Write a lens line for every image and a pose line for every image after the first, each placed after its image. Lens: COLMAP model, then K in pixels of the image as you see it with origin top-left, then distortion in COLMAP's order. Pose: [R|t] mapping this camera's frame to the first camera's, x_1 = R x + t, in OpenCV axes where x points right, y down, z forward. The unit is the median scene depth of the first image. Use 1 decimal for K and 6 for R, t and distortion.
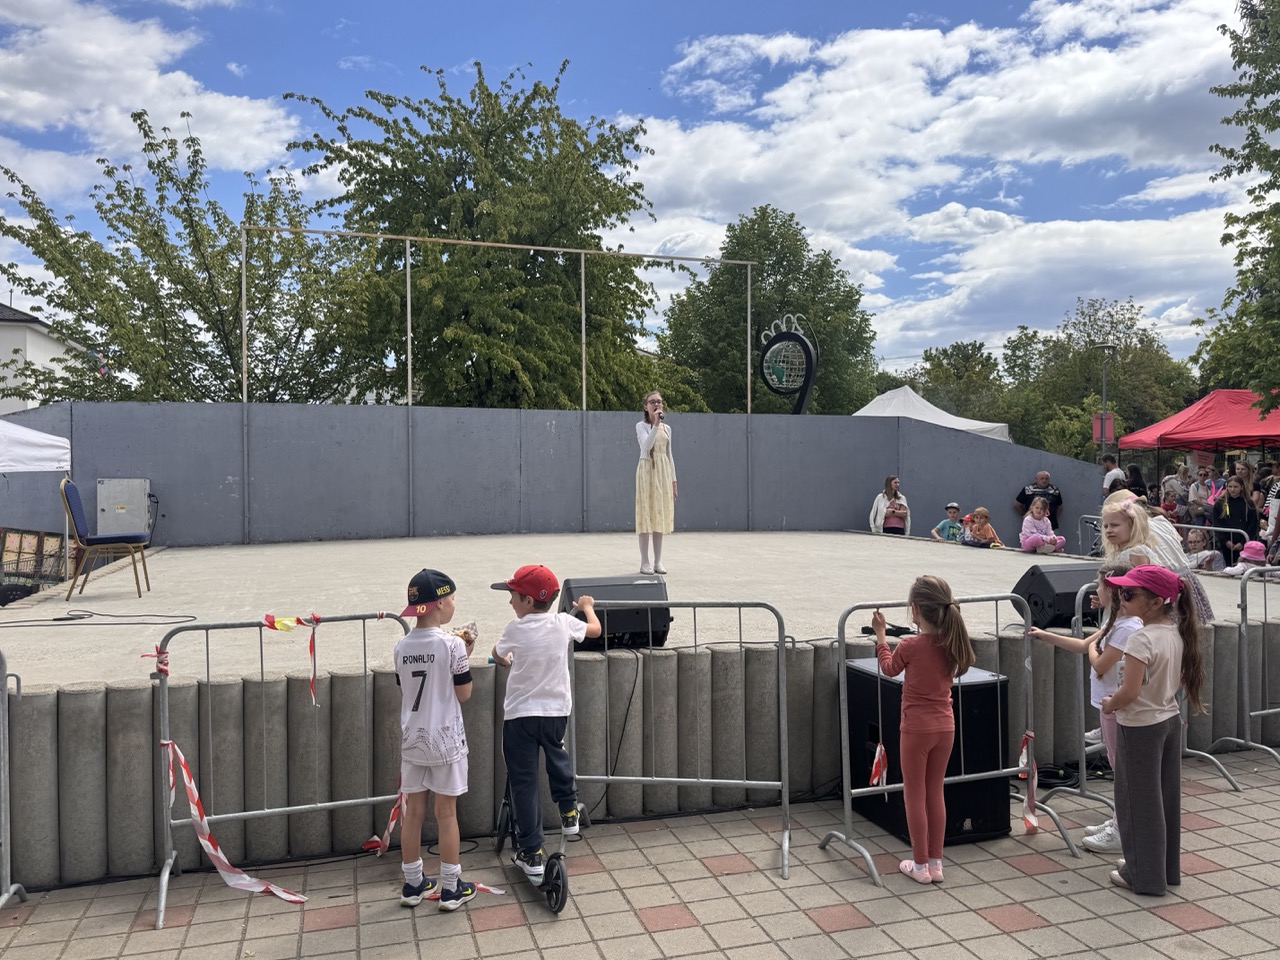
lens RADIAL K [[999.1, 0, 641.4], [0, 999.1, 487.8], [0, 0, 1]] dist [0.111575, -0.162961]
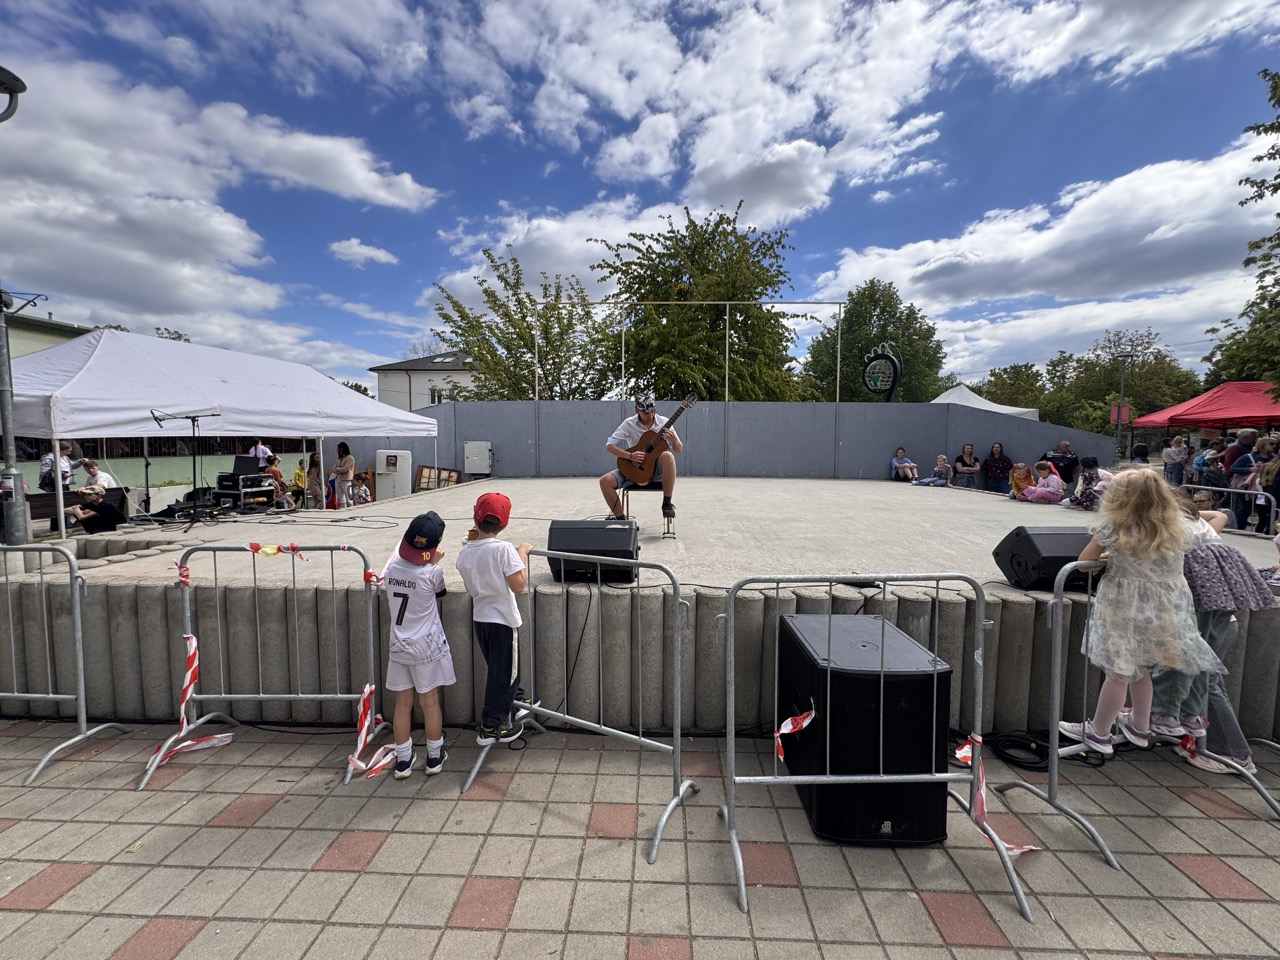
lens RADIAL K [[507.5, 0, 638.6], [0, 507.5, 475.7], [0, 0, 1]] dist [-0.003617, 0.000800]
pose [[0.945112, 0.029195, -0.325439, 0.054644], [-0.012710, 0.998531, 0.052668, 0.001034], [0.326498, -0.045641, 0.944095, 0.114575]]
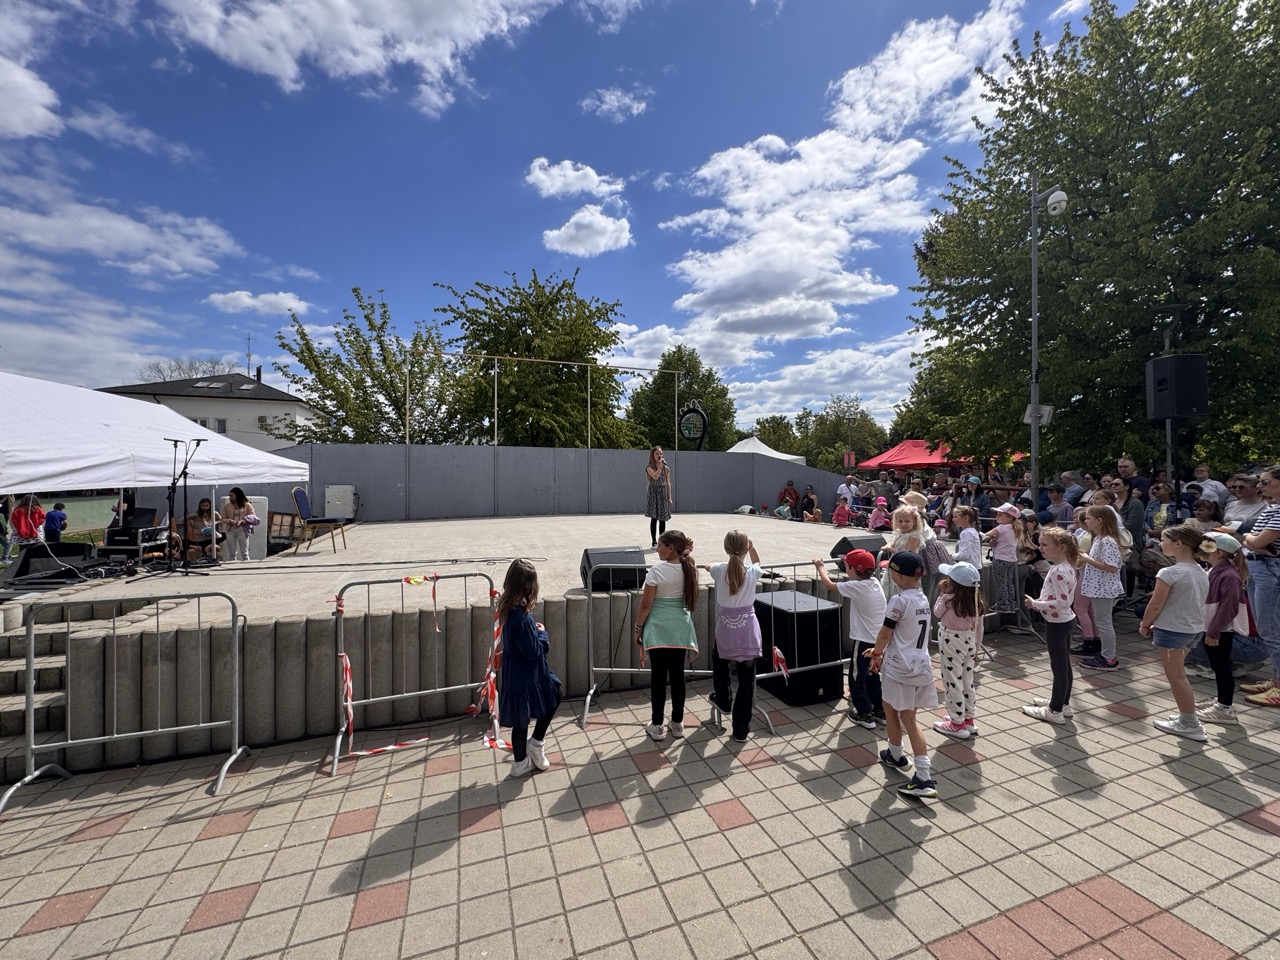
lens RADIAL K [[507.5, 0, 638.2], [0, 507.5, 475.3], [0, 0, 1]] dist [-0.003617, 0.000800]
pose [[0.998925, 0.001835, 0.046327, -0.006467], [-0.000746, 0.999723, -0.023504, -0.003282], [-0.046357, 0.023444, 0.998650, 0.032126]]
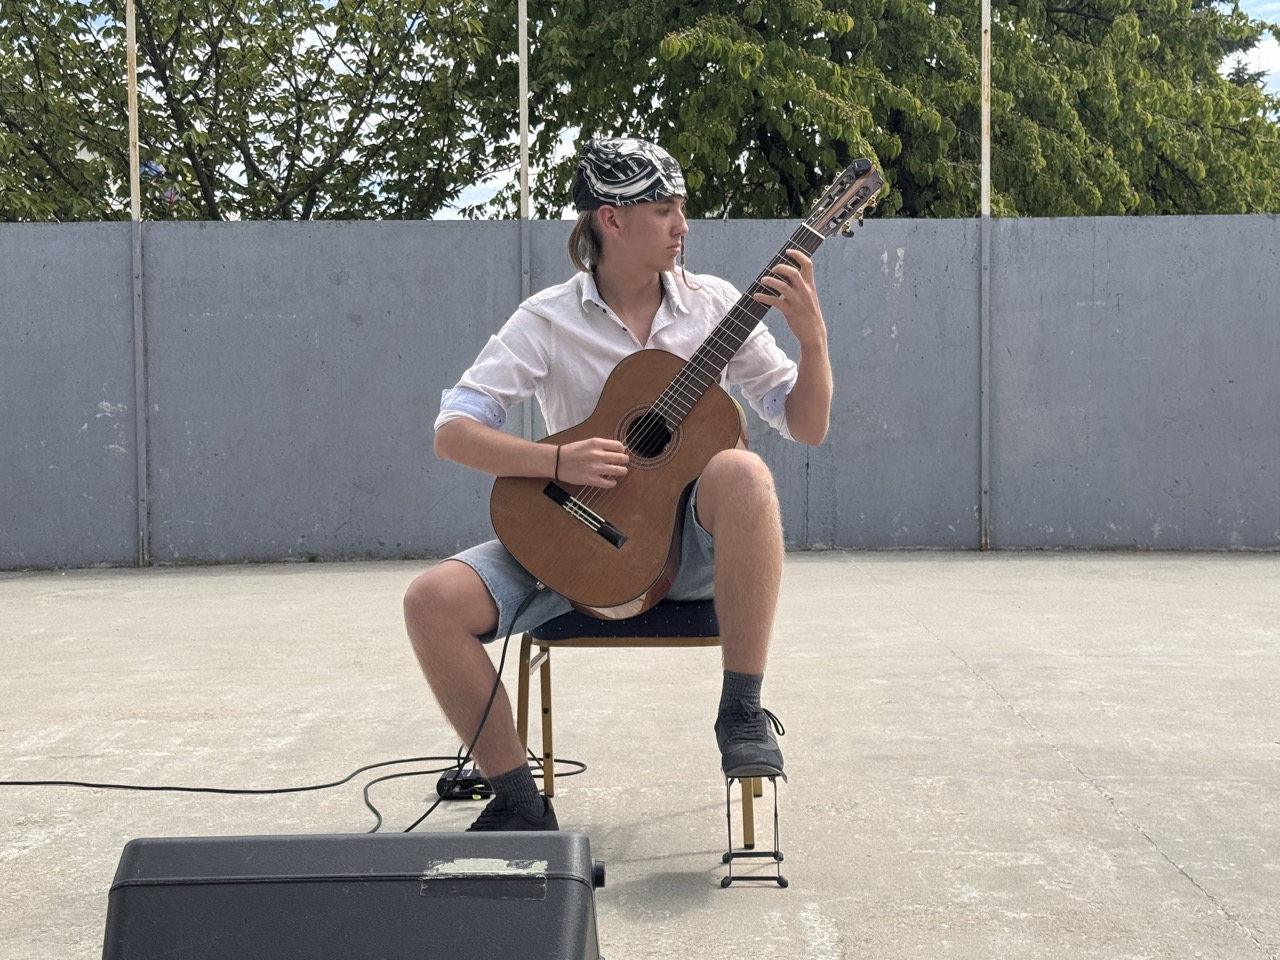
lens RADIAL K [[2134.7, 0, 638.8], [0, 2134.7, 489.1], [0, 0, 1]] dist [0.109702, 0.000000]
pose [[0.951273, 0.007904, -0.308250, 0.044174], [0.000601, 0.999622, 0.027485, 0.000238], [0.308351, -0.026331, 0.950908, 0.145550]]
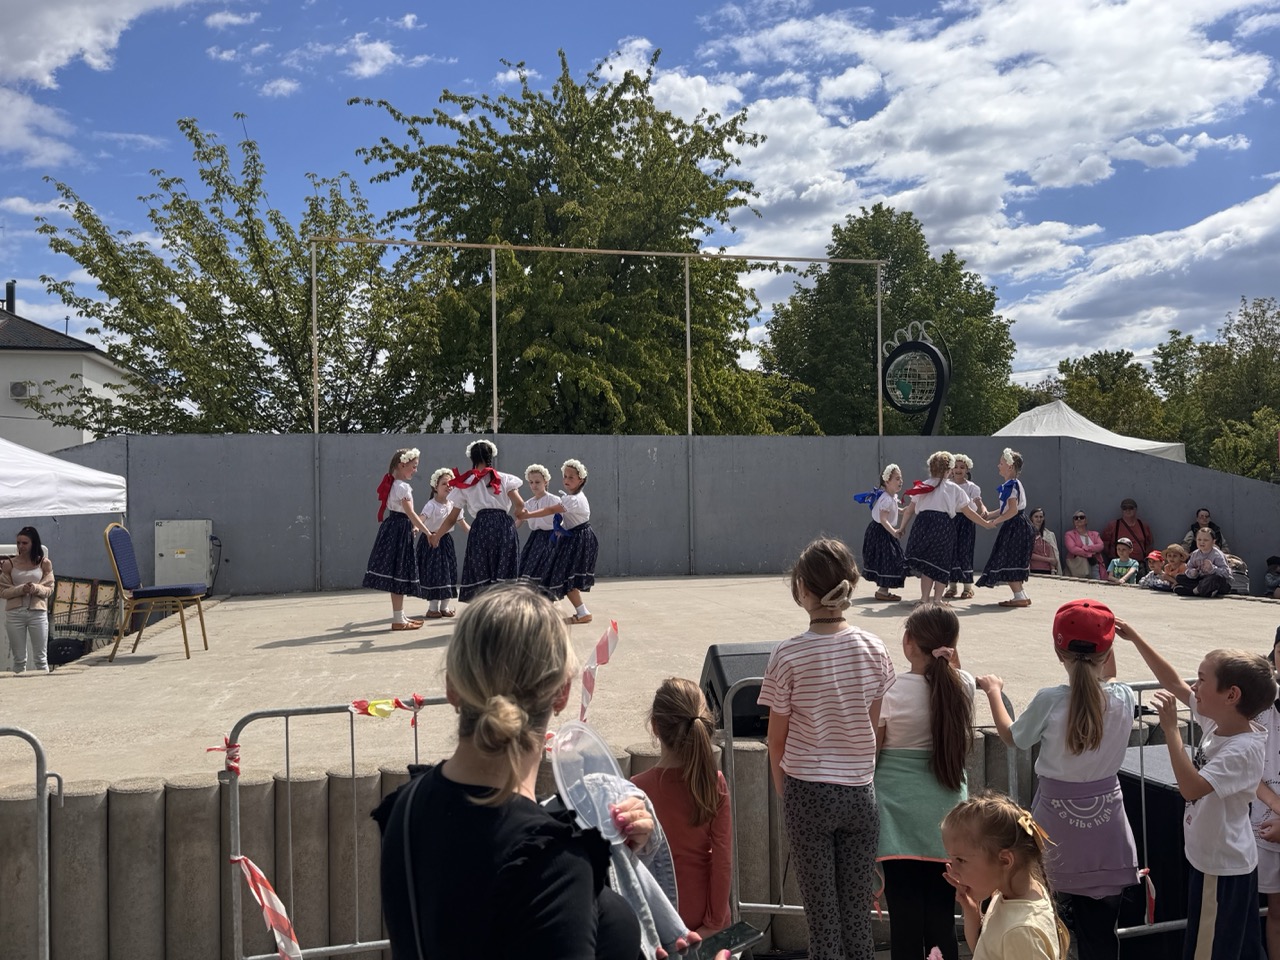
lens RADIAL K [[1102.1, 0, 646.0], [0, 1102.1, 484.0], [0, 0, 1]] dist [0.119169, -0.196966]
pose [[0.996903, -0.012762, -0.077602, -0.014336], [0.010236, 0.999407, -0.032869, -0.002357], [0.077975, 0.031973, 0.996442, 0.026437]]
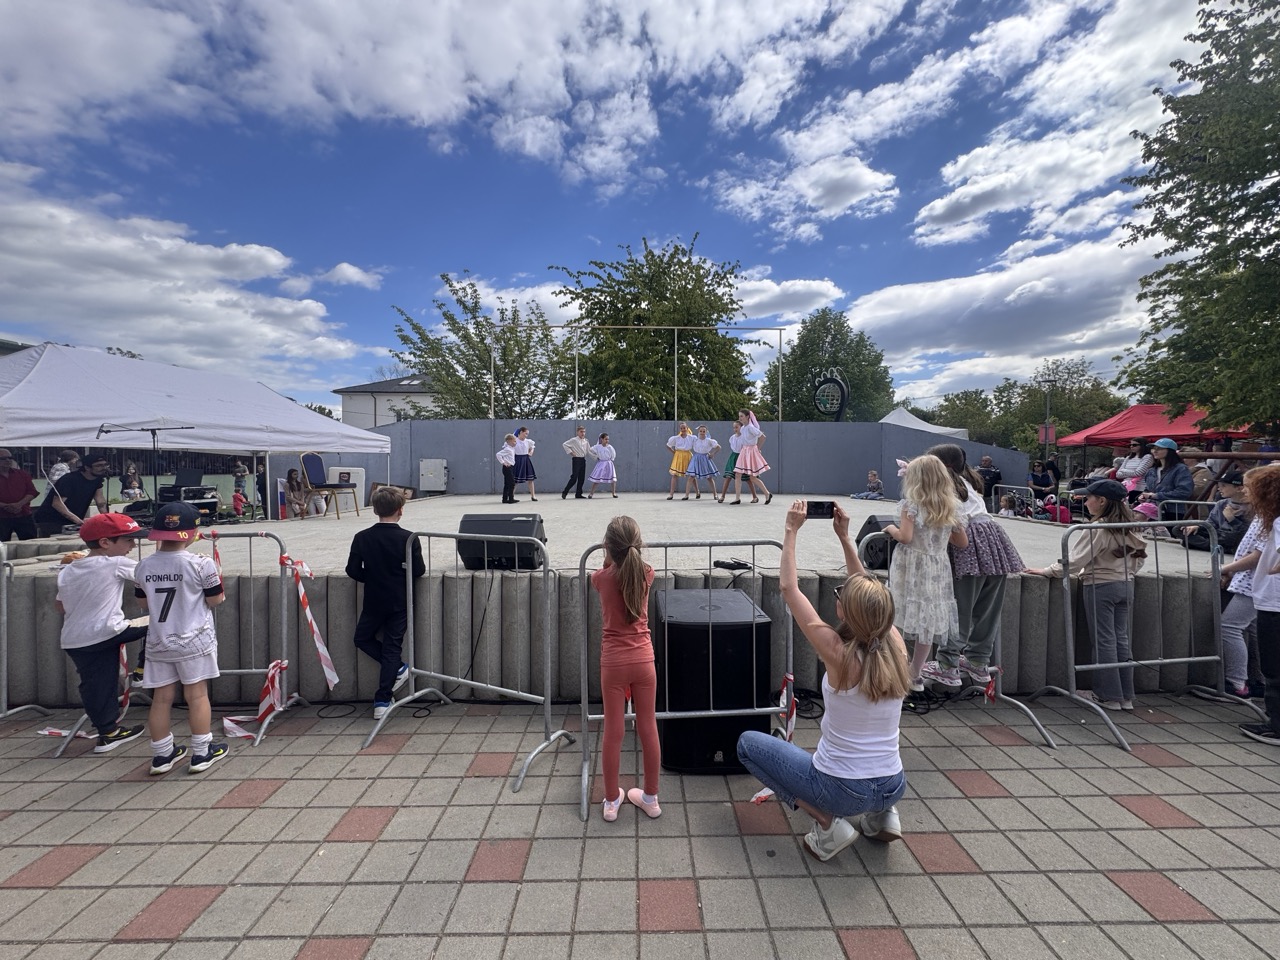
lens RADIAL K [[507.5, 0, 638.8], [0, 507.5, 476.1], [0, 0, 1]] dist [-0.003617, 0.000800]
pose [[0.961106, 0.010983, -0.275962, 0.083209], [-0.009663, 0.999934, 0.006144, 0.008460], [0.276011, -0.003239, 0.961149, 0.103202]]
